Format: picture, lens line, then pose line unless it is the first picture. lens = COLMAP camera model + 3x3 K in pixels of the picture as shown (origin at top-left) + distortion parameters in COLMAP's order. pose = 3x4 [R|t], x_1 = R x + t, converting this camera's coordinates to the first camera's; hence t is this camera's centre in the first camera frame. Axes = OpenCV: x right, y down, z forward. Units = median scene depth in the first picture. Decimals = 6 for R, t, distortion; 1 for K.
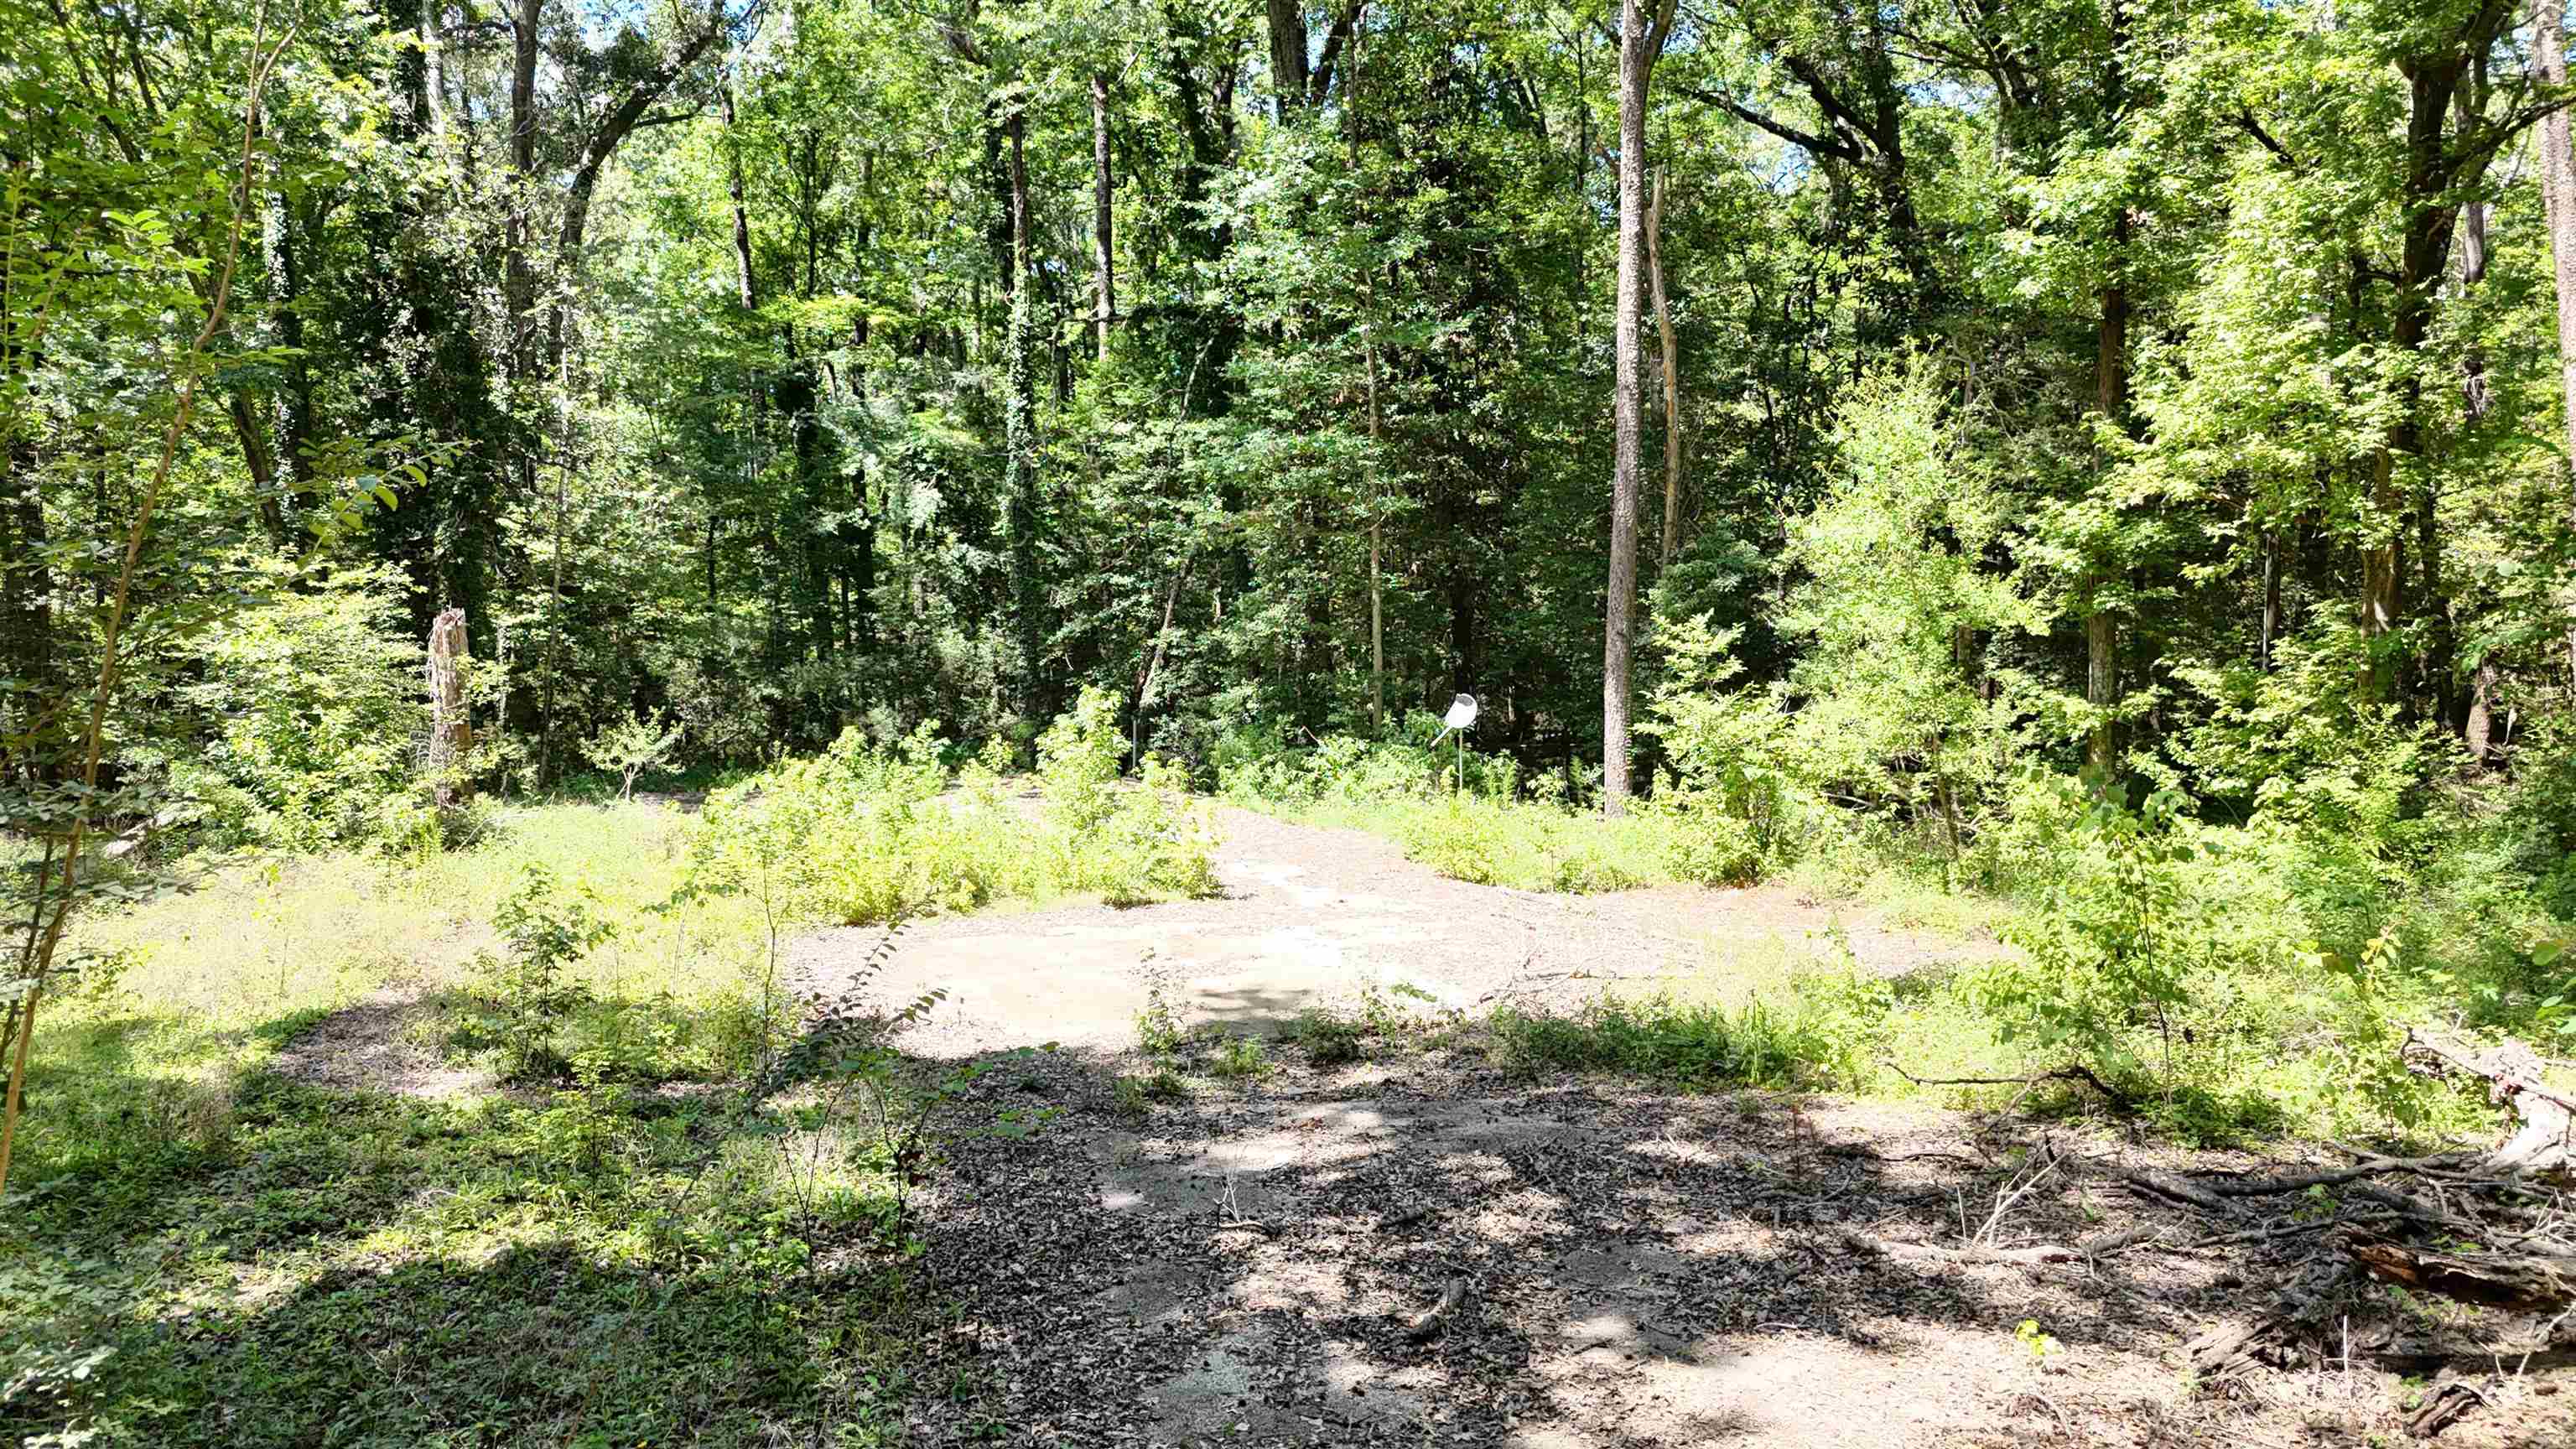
lens RADIAL K [[1899.6, 0, 1324.3], [0, 1899.6, 777.9], [0, 0, 1]] dist [0.073121, -0.077398]
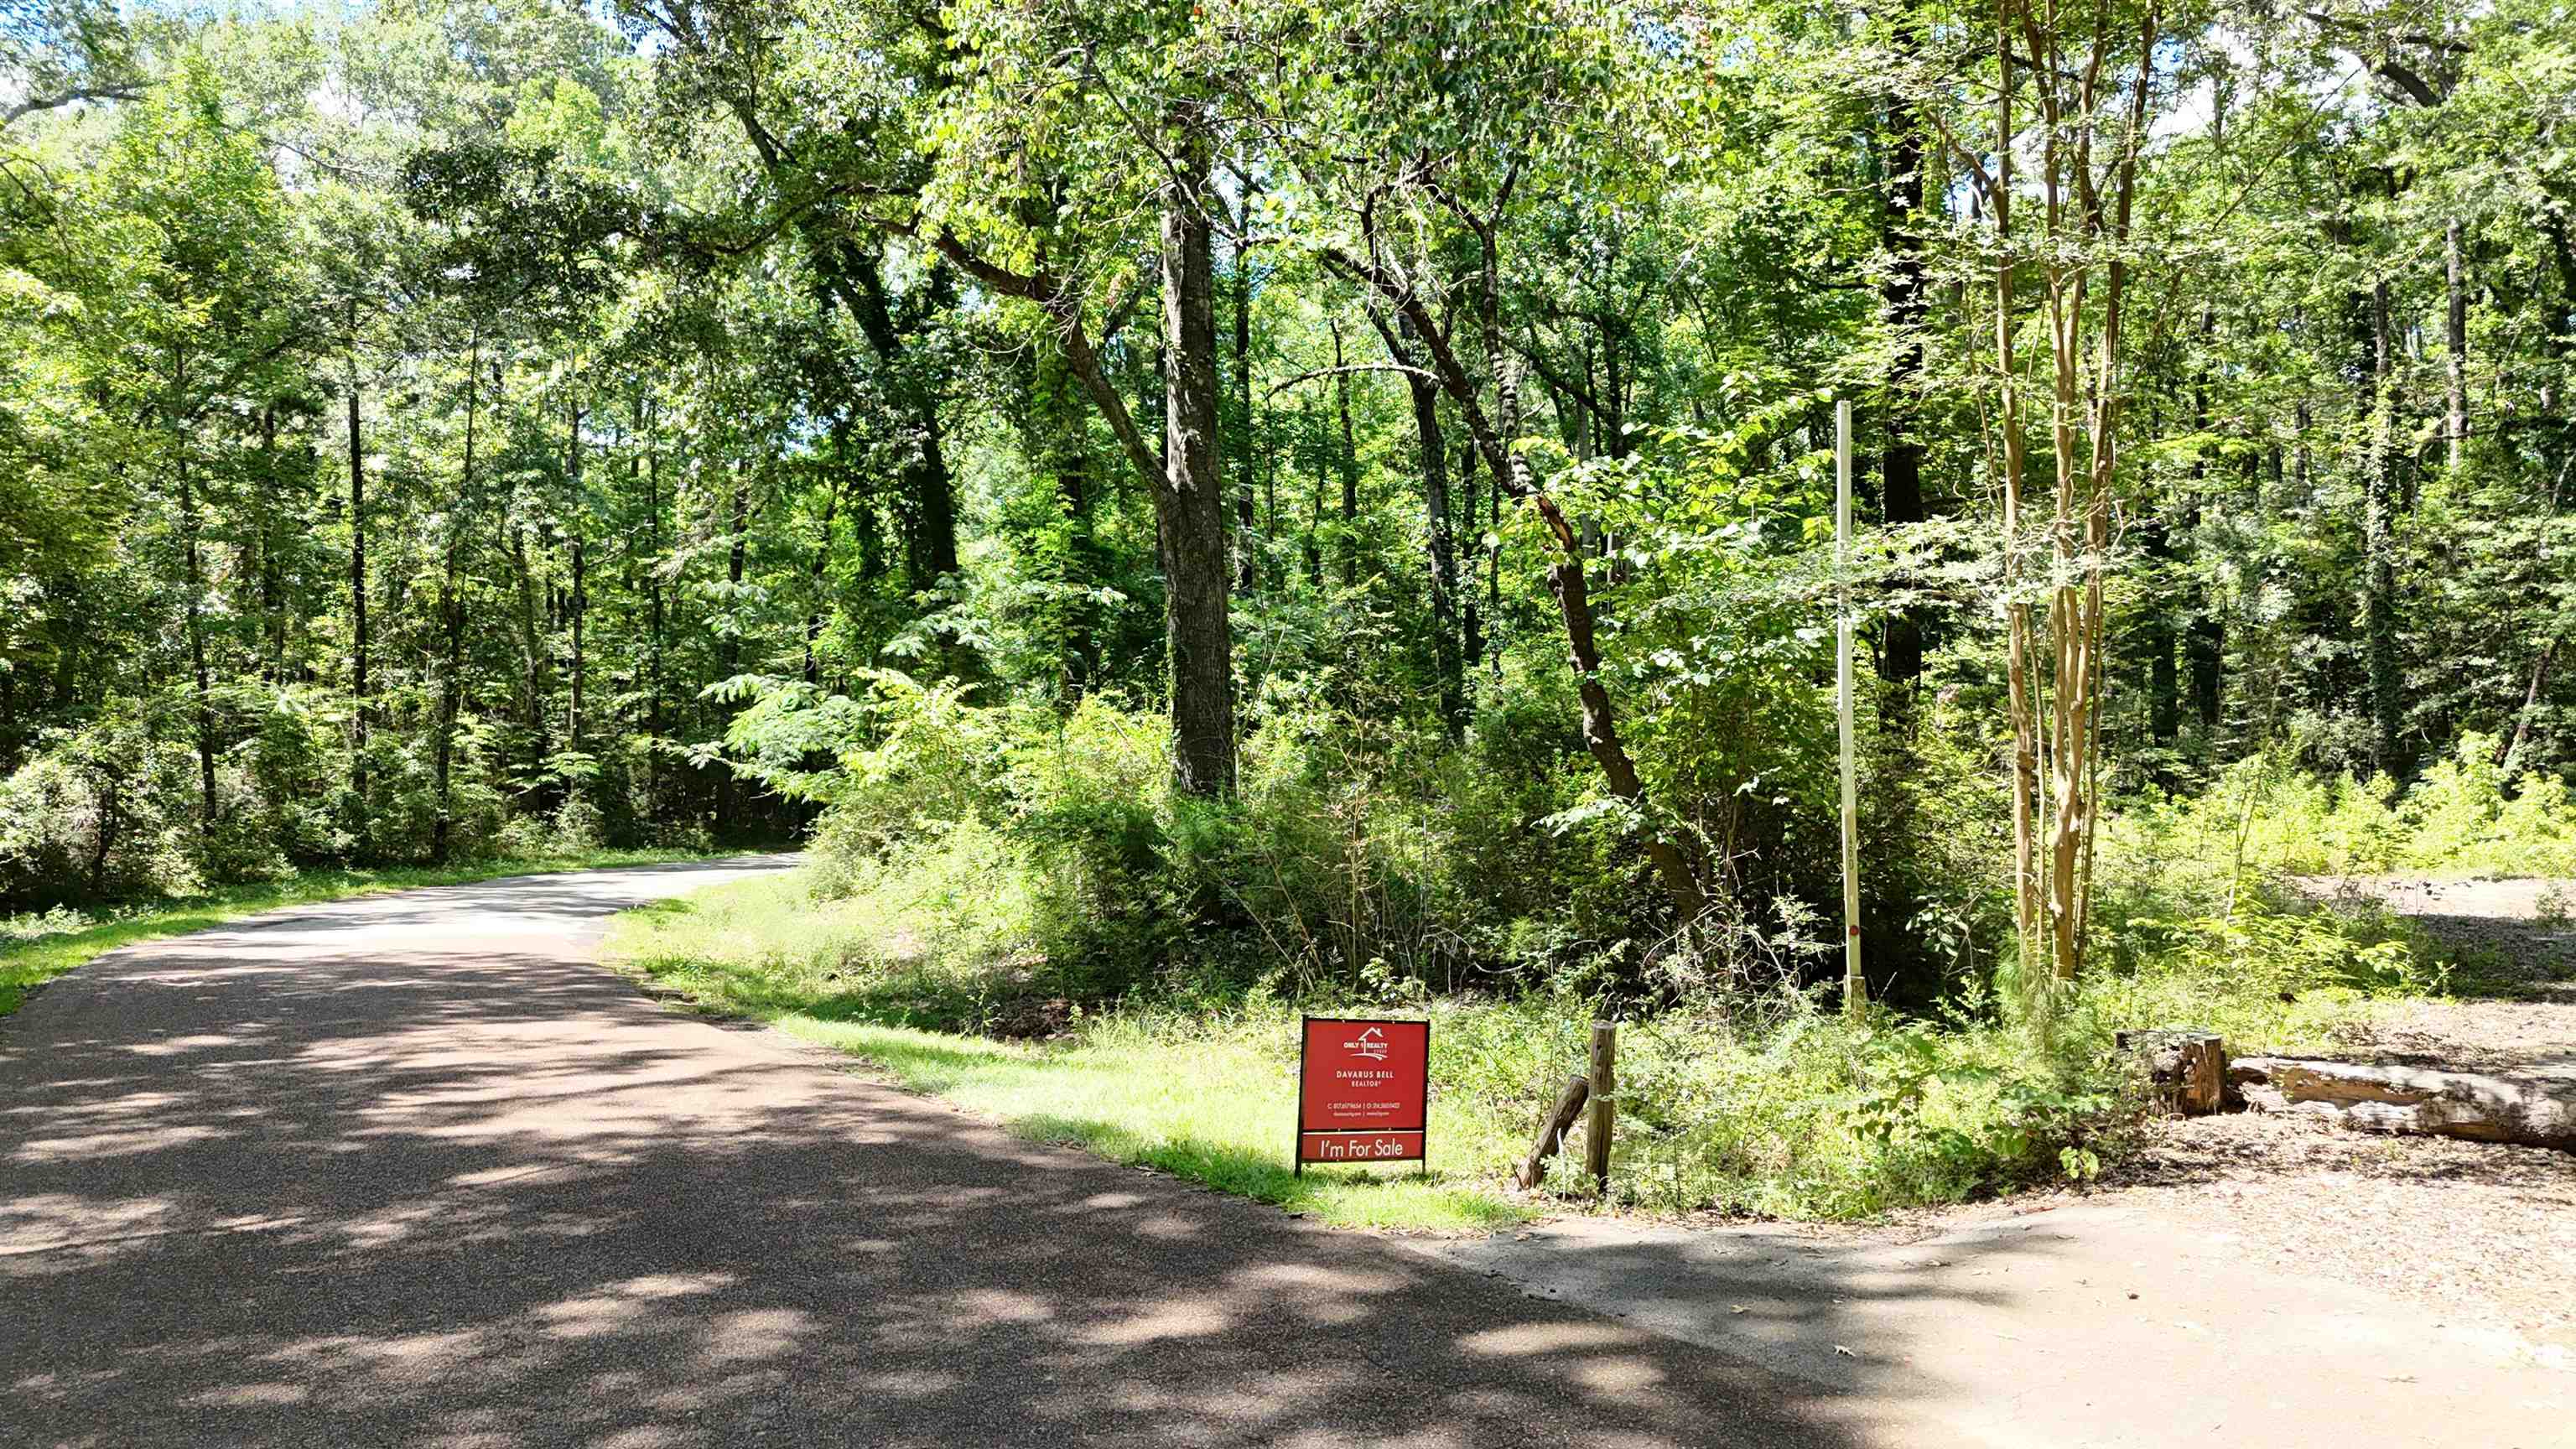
lens RADIAL K [[1899.6, 0, 1269.1], [0, 1899.6, 726.3], [0, 0, 1]] dist [0.073121, -0.077398]
pose [[0.796579, -0.001319, -0.604533, 0.011407], [-0.053614, 0.995903, -0.072819, 0.054660], [0.602152, 0.090418, 0.793245, -0.323742]]
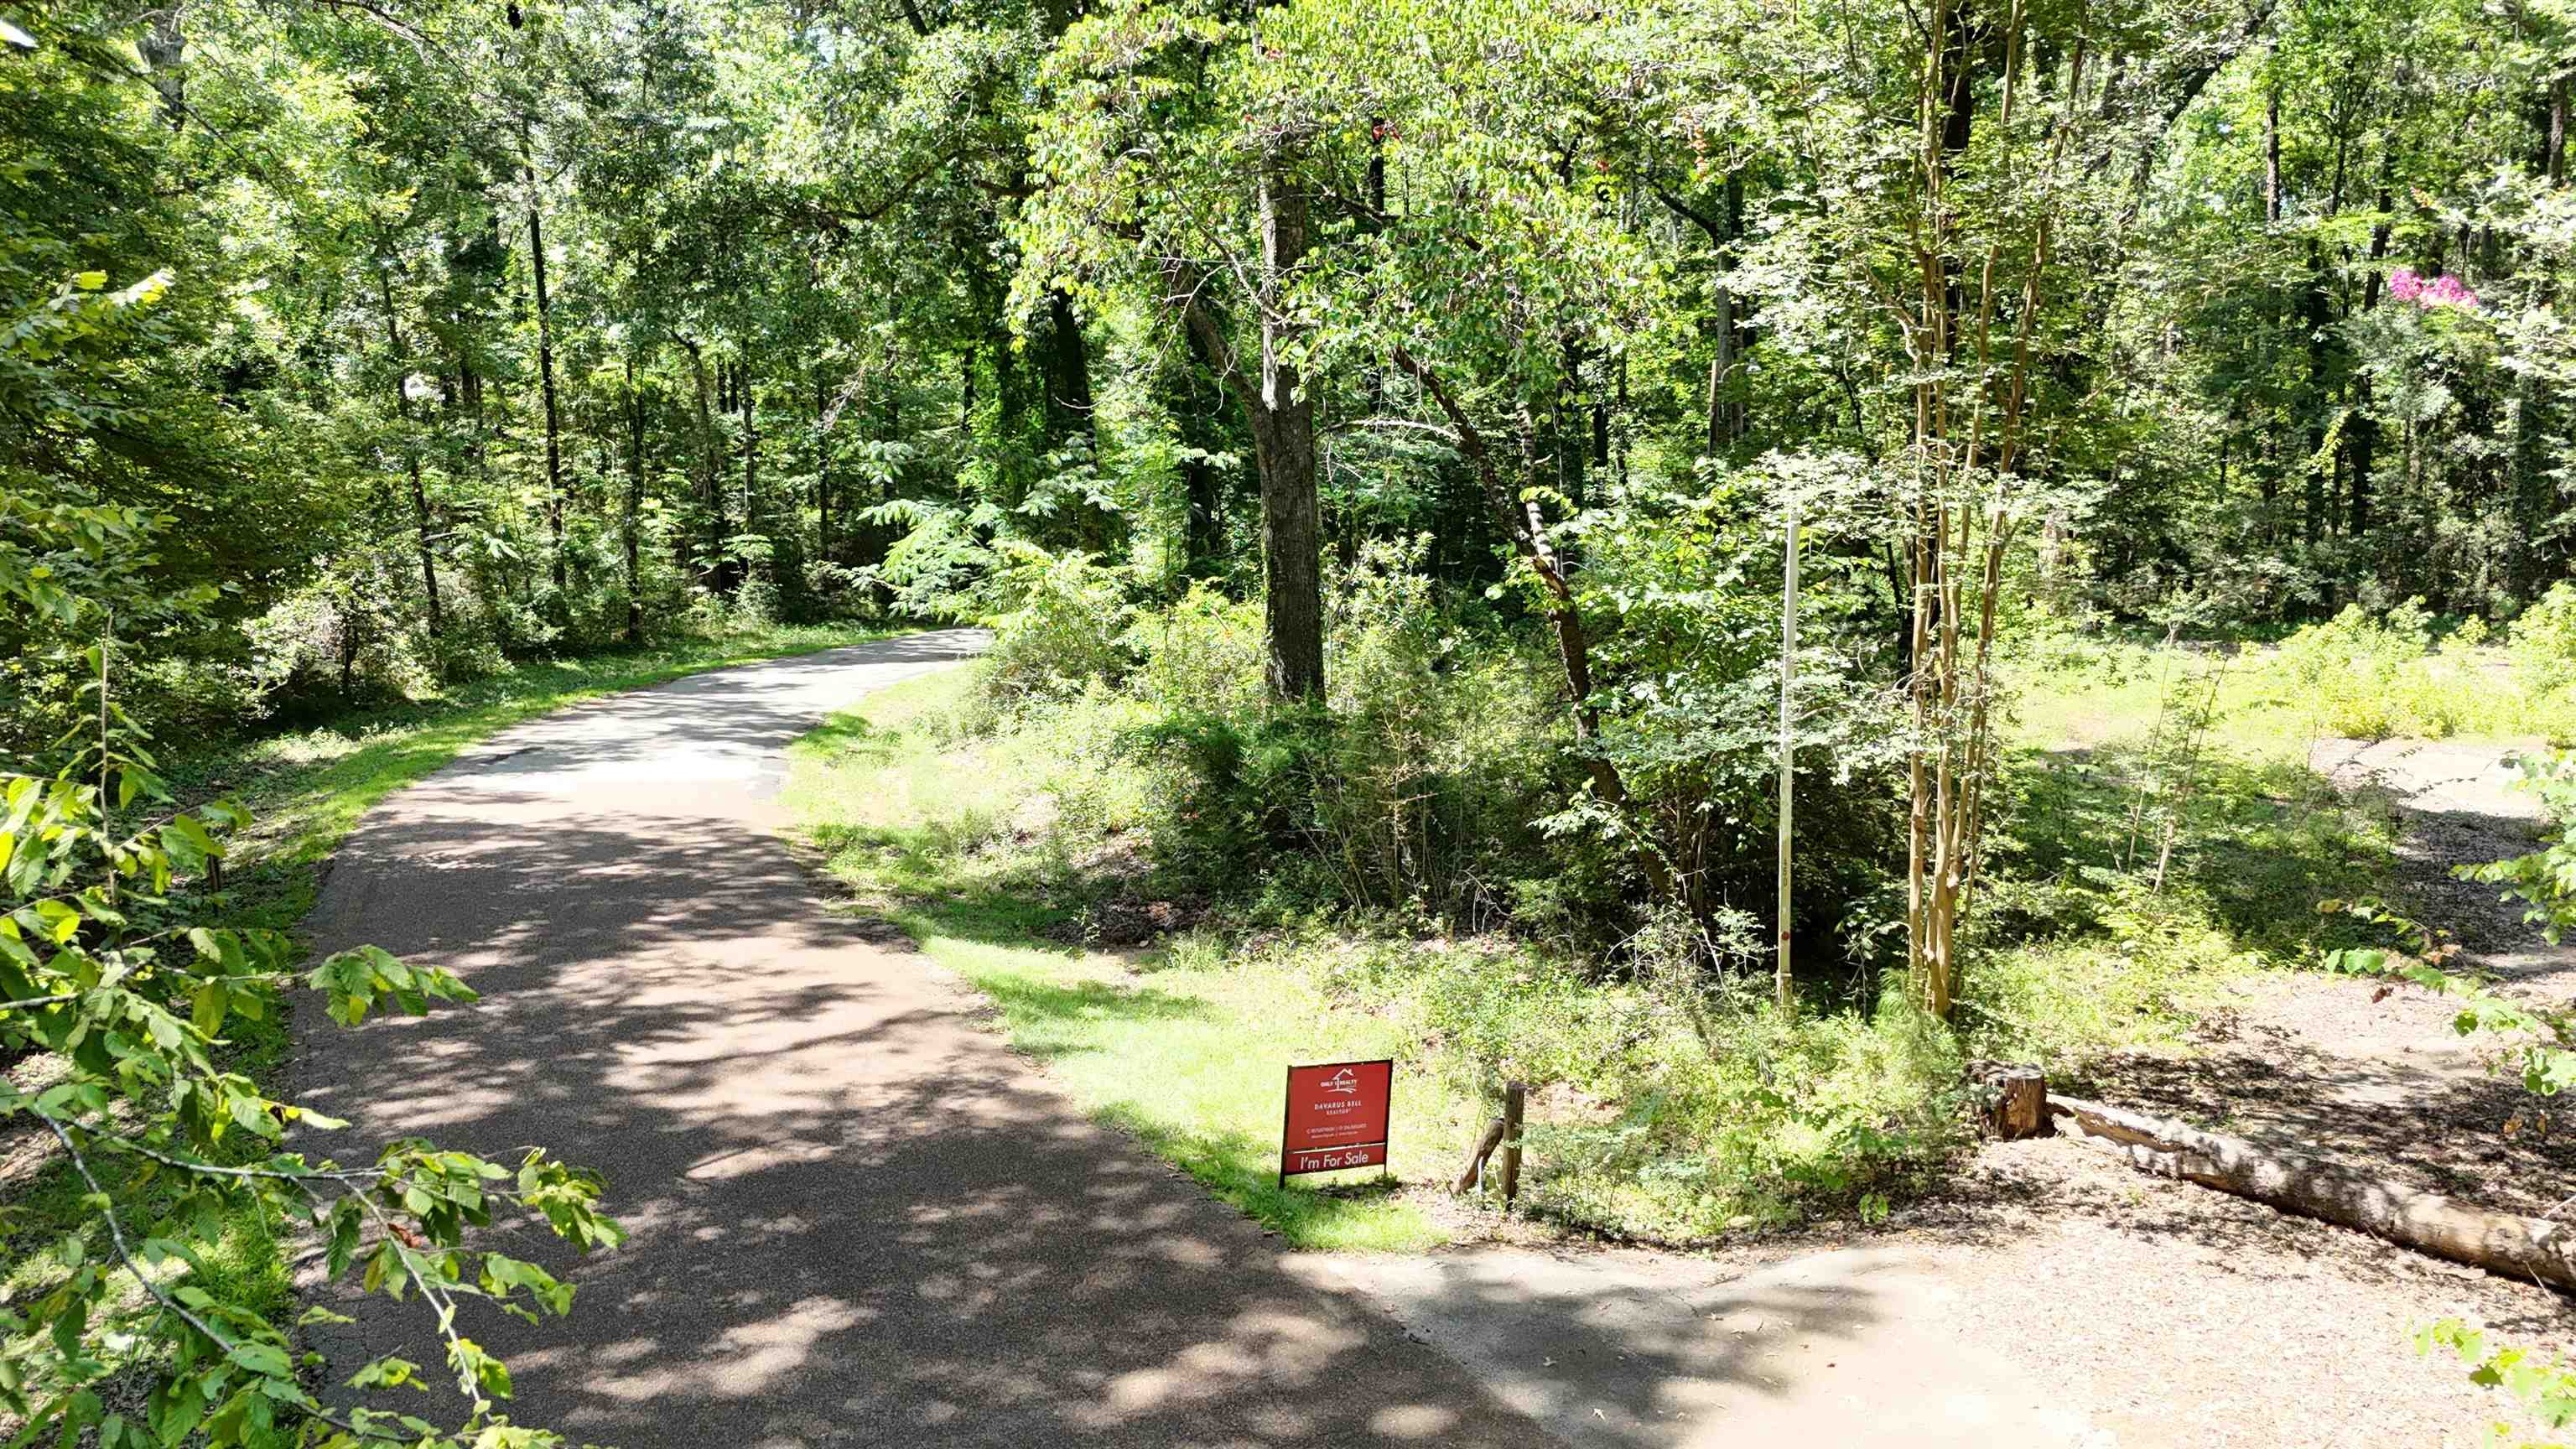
lens RADIAL K [[1899.6, 0, 1252.7], [0, 1899.6, 720.0], [0, 0, 1]] dist [0.073121, -0.077398]
pose [[0.736546, 0.097861, -0.669270, 0.068513], [-0.058211, 0.994978, 0.081425, -0.006779], [0.673877, -0.021014, 0.738544, -0.361561]]
